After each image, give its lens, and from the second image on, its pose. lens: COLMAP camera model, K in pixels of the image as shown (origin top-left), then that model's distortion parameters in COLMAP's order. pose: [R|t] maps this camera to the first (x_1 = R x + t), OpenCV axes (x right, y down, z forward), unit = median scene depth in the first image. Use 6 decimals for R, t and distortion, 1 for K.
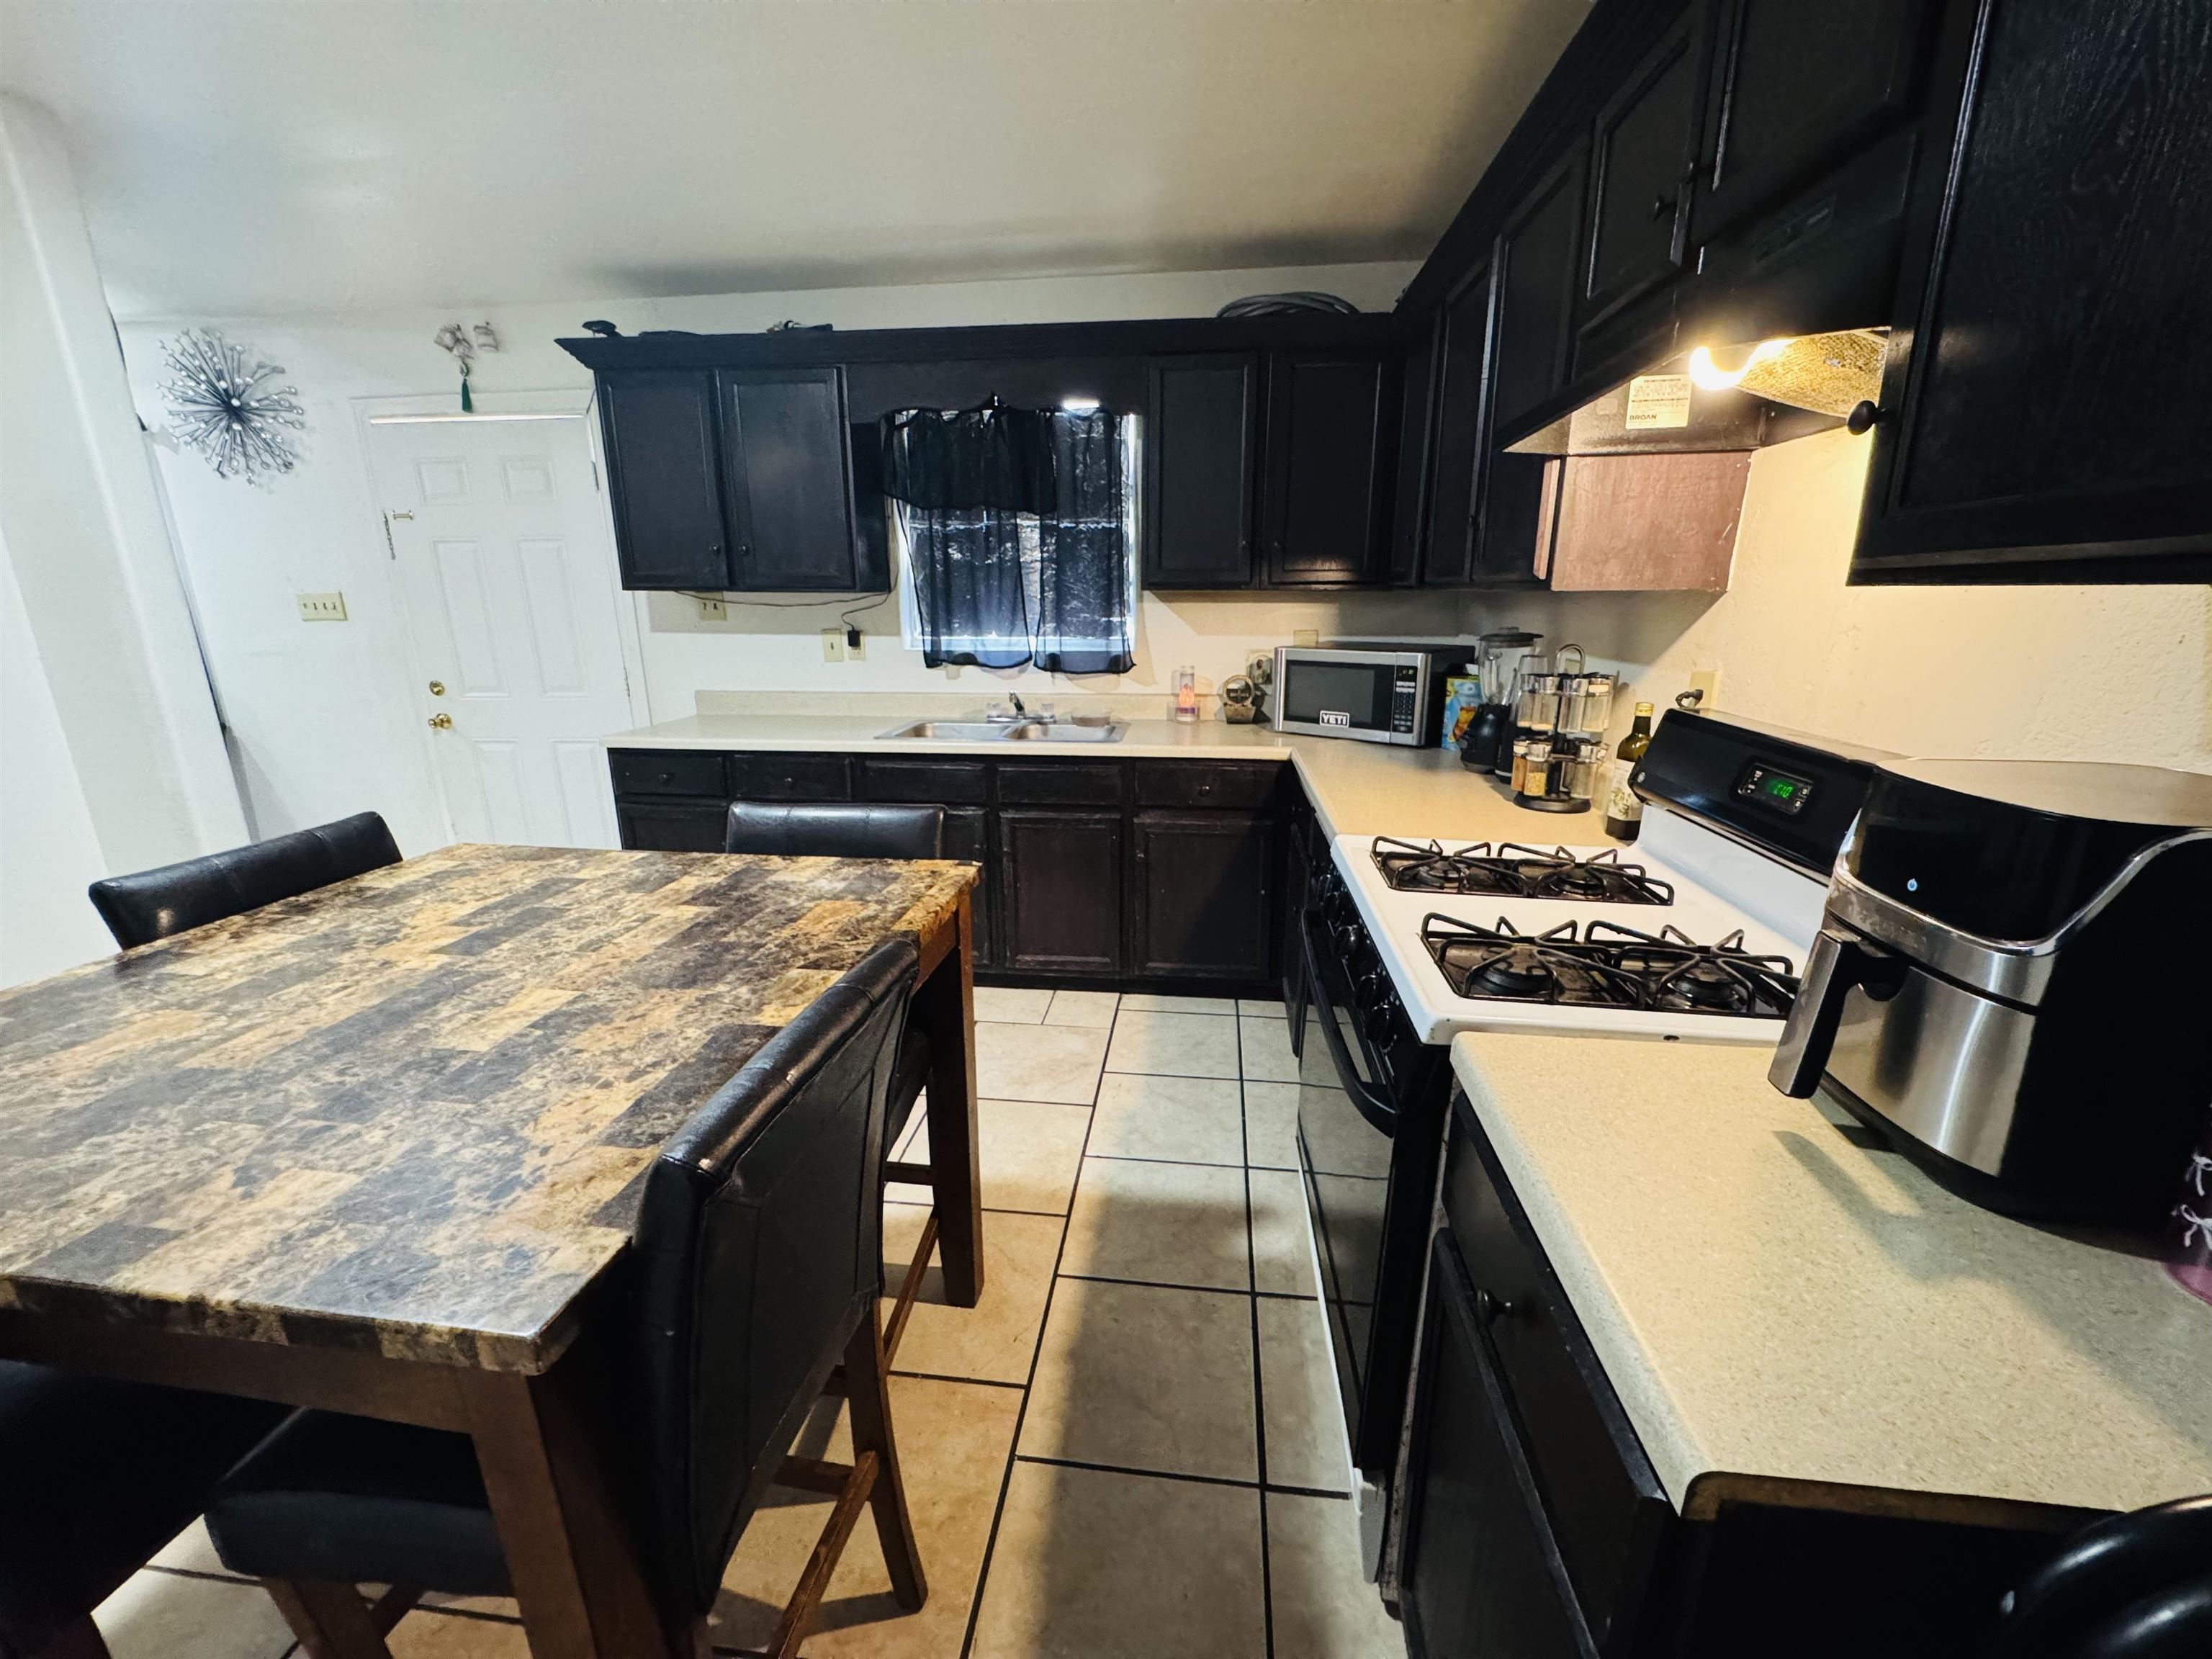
lens RADIAL K [[885.7, 0, 1102.9], [0, 885.7, 834.4], [0, 0, 1]] dist [-0.004214, 0.000748]
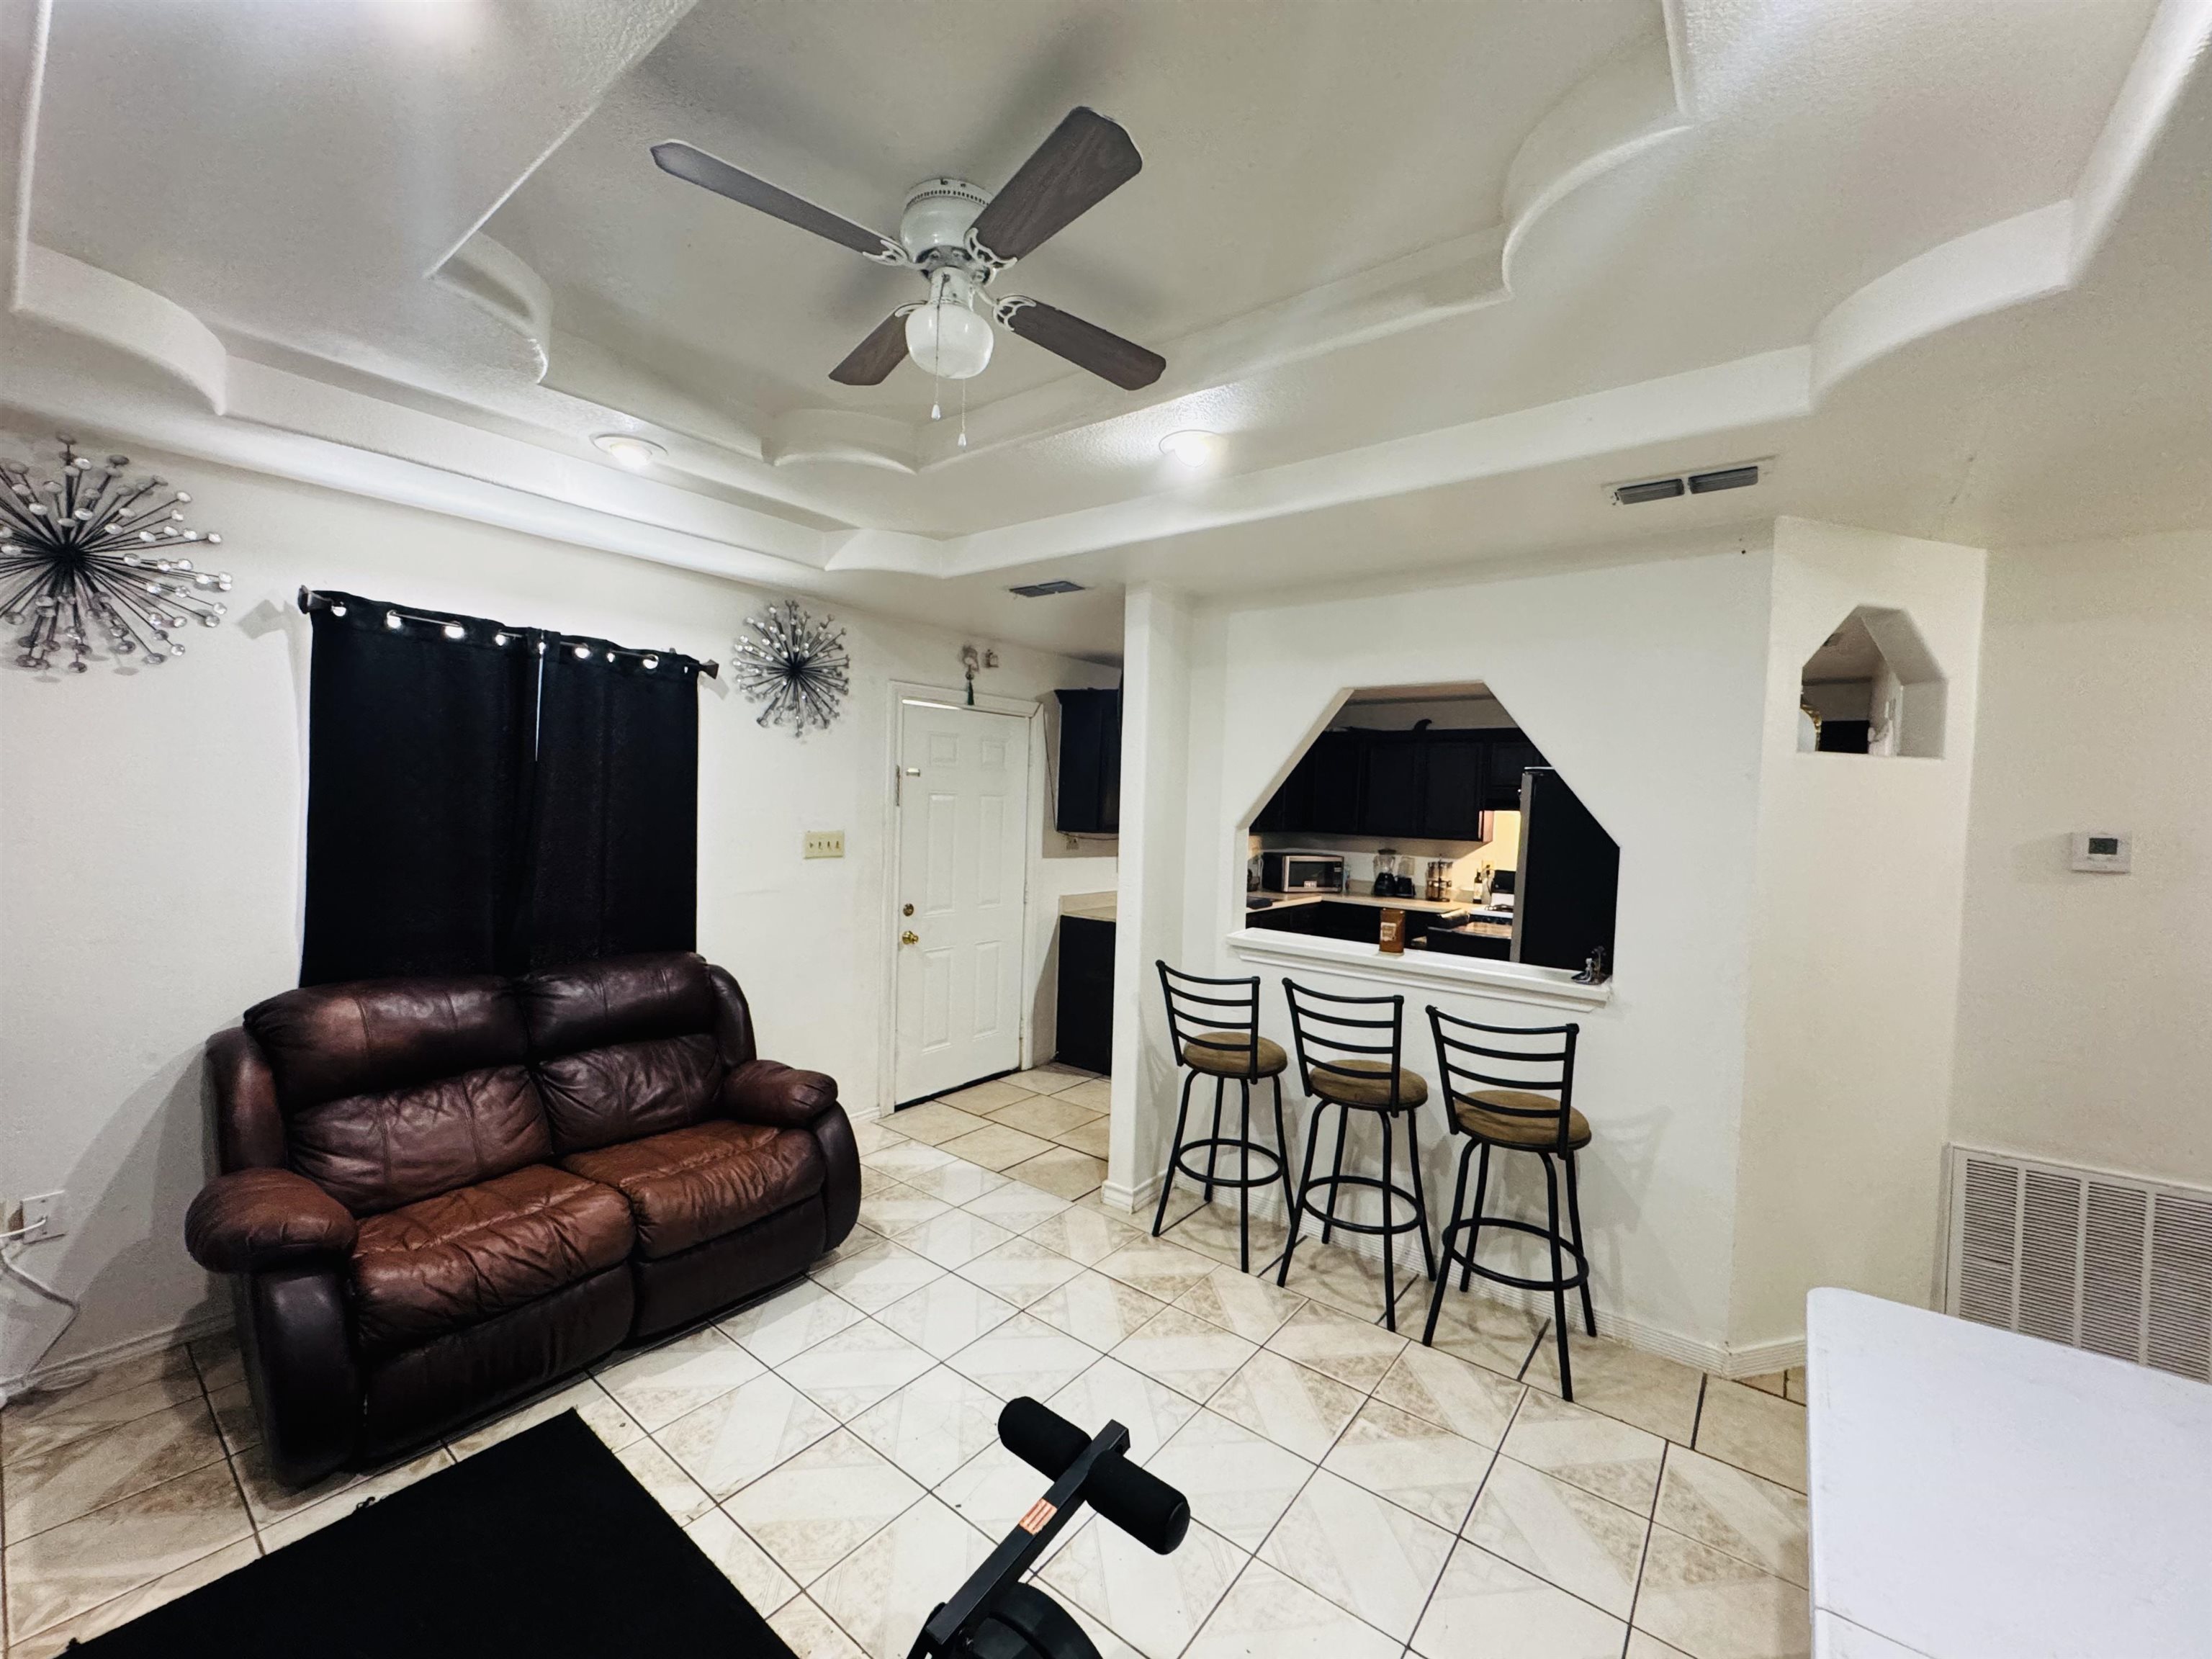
lens RADIAL K [[885.7, 0, 1102.9], [0, 885.7, 834.4], [0, 0, 1]] dist [-0.004214, 0.000748]
pose [[0.513552, -0.011808, 0.857977, -1.803976], [0.189682, 0.976730, -0.100094, -0.106487], [-0.836830, 0.214146, 0.503842, 0.179436]]
